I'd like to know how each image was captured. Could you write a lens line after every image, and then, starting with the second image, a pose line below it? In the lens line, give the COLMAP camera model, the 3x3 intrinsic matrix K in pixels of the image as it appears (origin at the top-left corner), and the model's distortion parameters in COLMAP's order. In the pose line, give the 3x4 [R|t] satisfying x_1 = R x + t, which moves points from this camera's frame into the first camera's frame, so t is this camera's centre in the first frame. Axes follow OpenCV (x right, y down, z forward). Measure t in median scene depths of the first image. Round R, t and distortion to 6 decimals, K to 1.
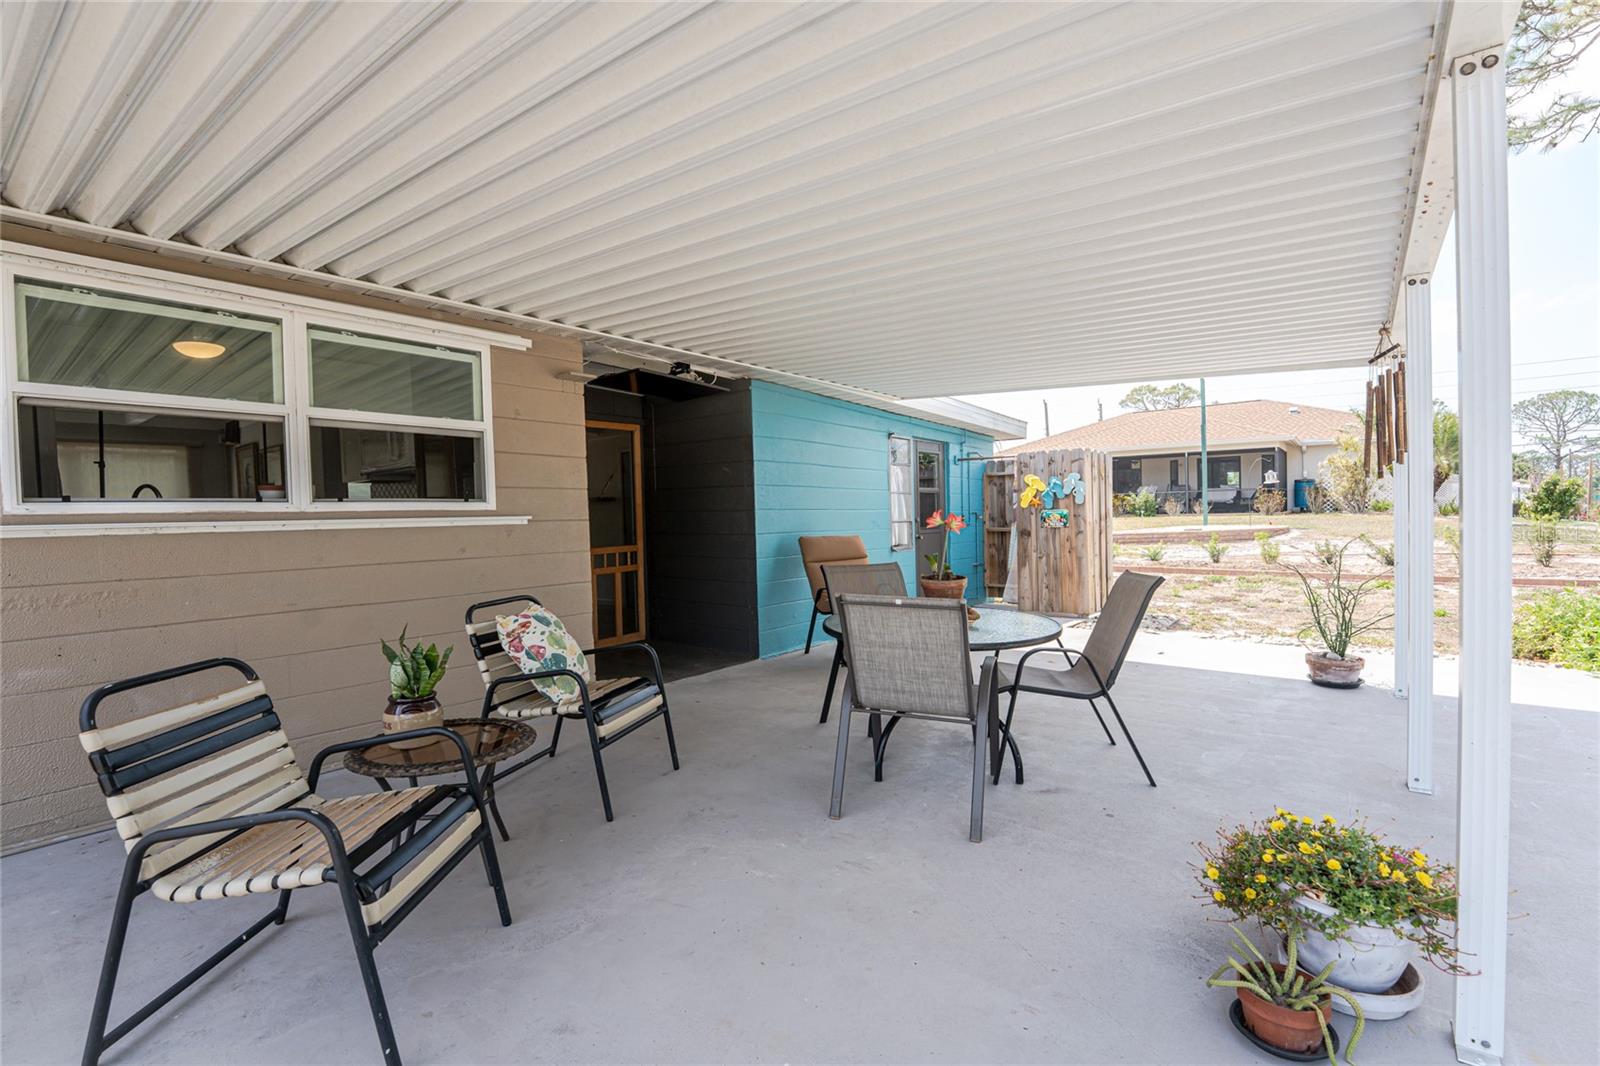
lens RADIAL K [[677.0, 0, 783.9], [0, 677.0, 540.8], [0, 0, 1]] dist [-0.020561, 0.000285]
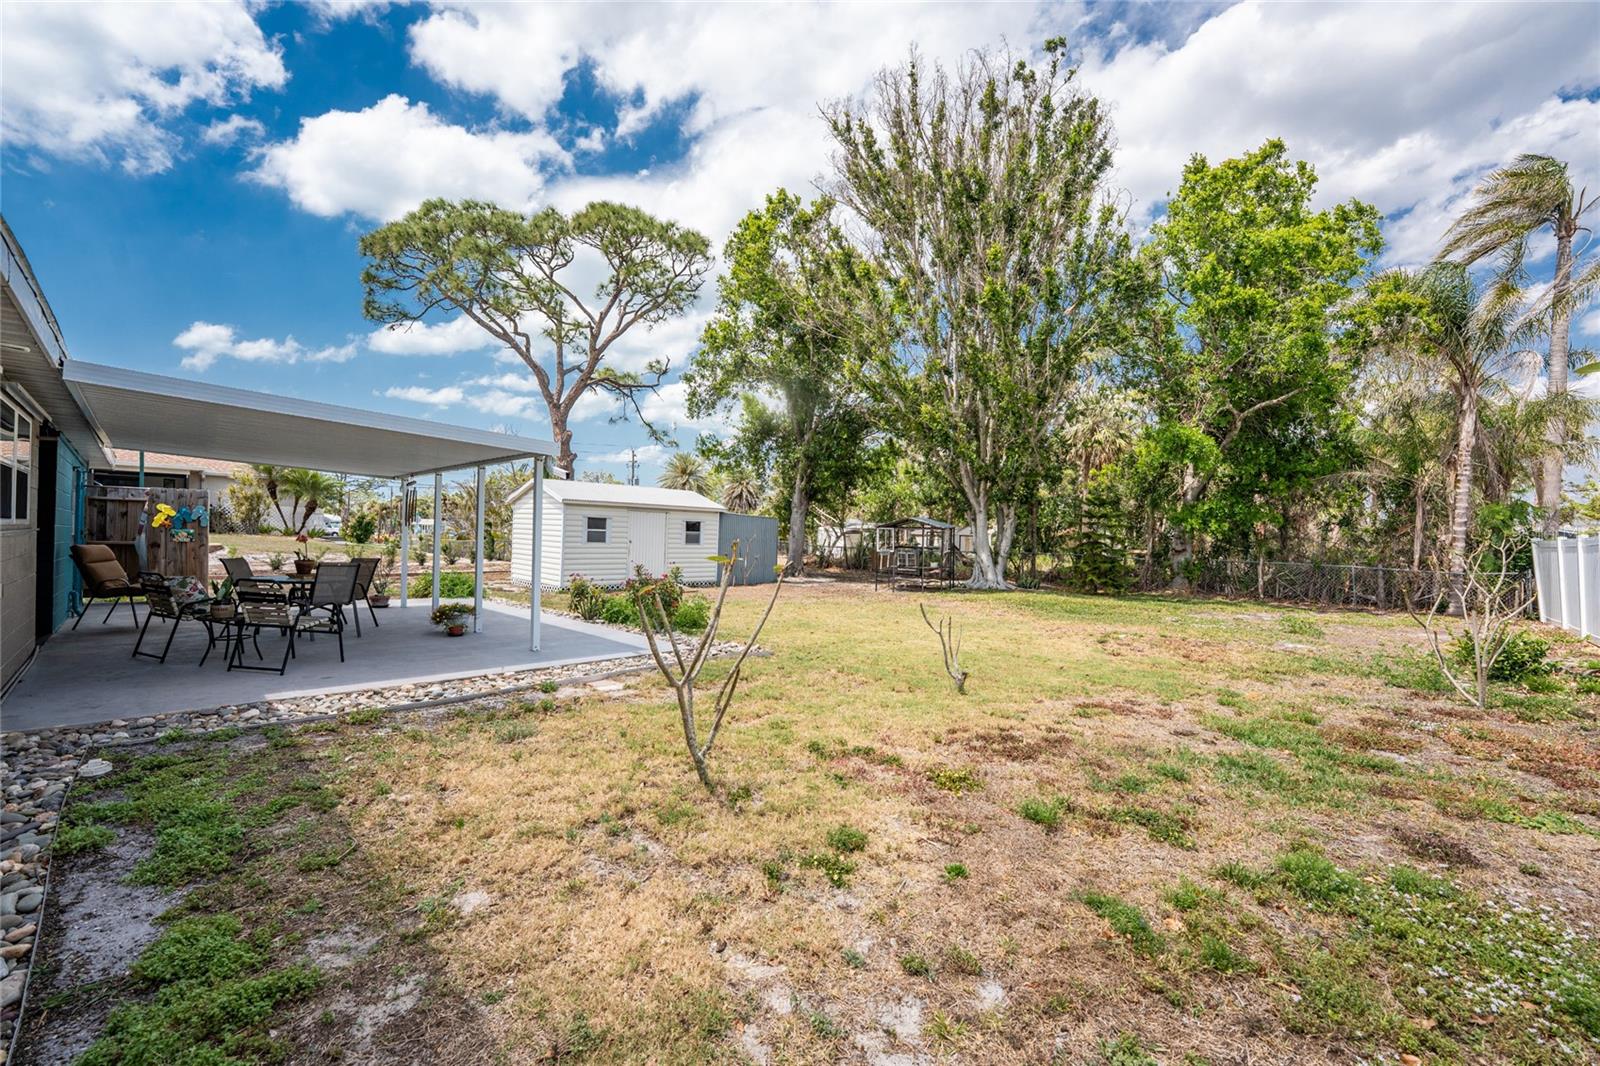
lens RADIAL K [[652.9, 0, 800.0], [0, 652.9, 533.0], [0, 0, 1]] dist [-0.025088, 0.000221]
pose [[0.103947, 0.029541, 0.994144, -1.198845], [0.009190, 0.999488, -0.030661, 0.023466], [-0.994540, 0.012324, 0.103622, -0.687427]]
